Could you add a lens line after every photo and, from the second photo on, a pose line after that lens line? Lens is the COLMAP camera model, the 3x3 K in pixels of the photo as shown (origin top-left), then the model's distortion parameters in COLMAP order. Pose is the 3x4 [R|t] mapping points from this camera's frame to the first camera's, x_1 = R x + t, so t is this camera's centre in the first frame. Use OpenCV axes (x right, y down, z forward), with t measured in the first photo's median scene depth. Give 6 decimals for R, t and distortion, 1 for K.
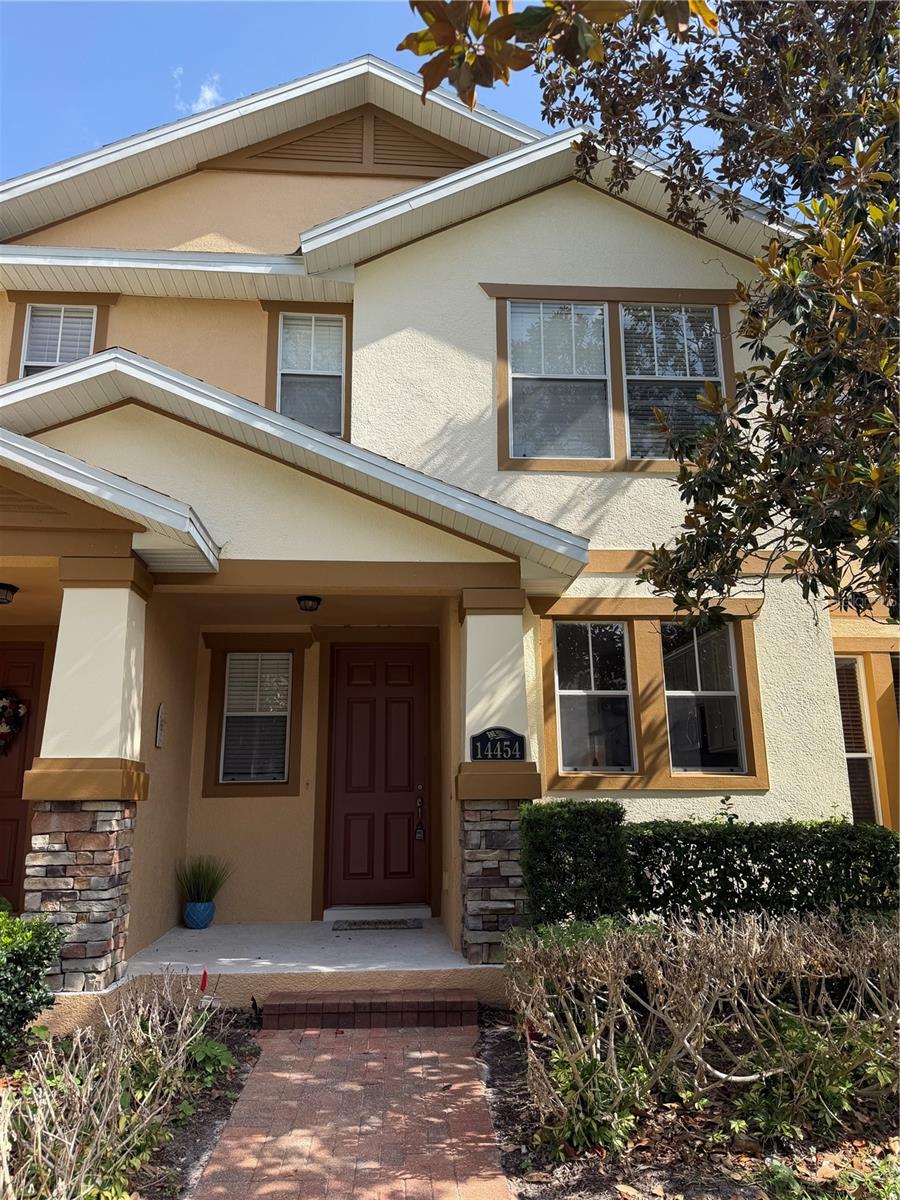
lens RADIAL K [[844.2, 0, 452.6], [0, 844.2, 607.1], [0, 0, 1]] dist [0.042649, -0.049130]
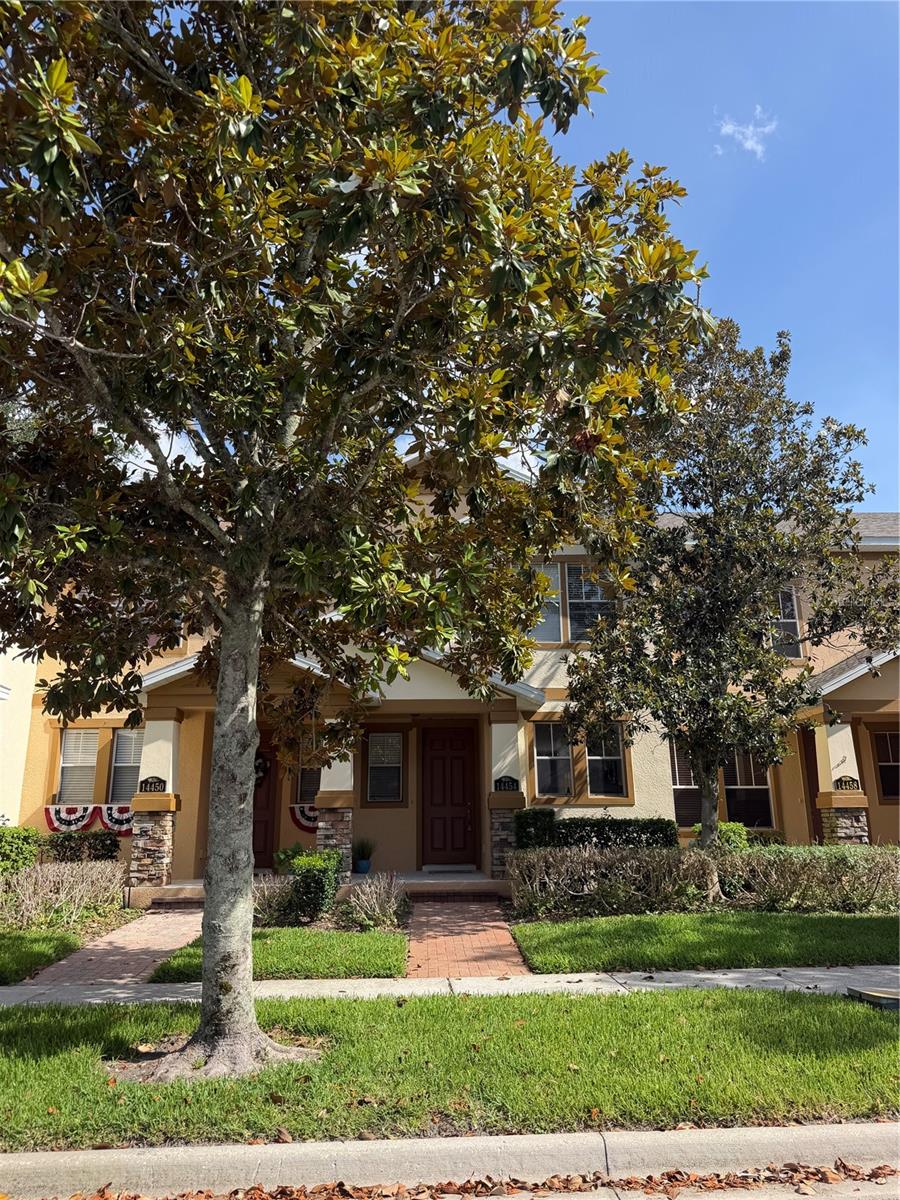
lens RADIAL K [[844.2, 0, 447.0], [0, 844.2, 587.9], [0, 0, 1]] dist [0.042649, -0.049130]
pose [[0.999073, -0.012442, -0.041206, -0.004551], [0.010676, 0.999027, -0.042799, -0.240335], [0.041699, 0.042320, 0.998234, -1.164479]]
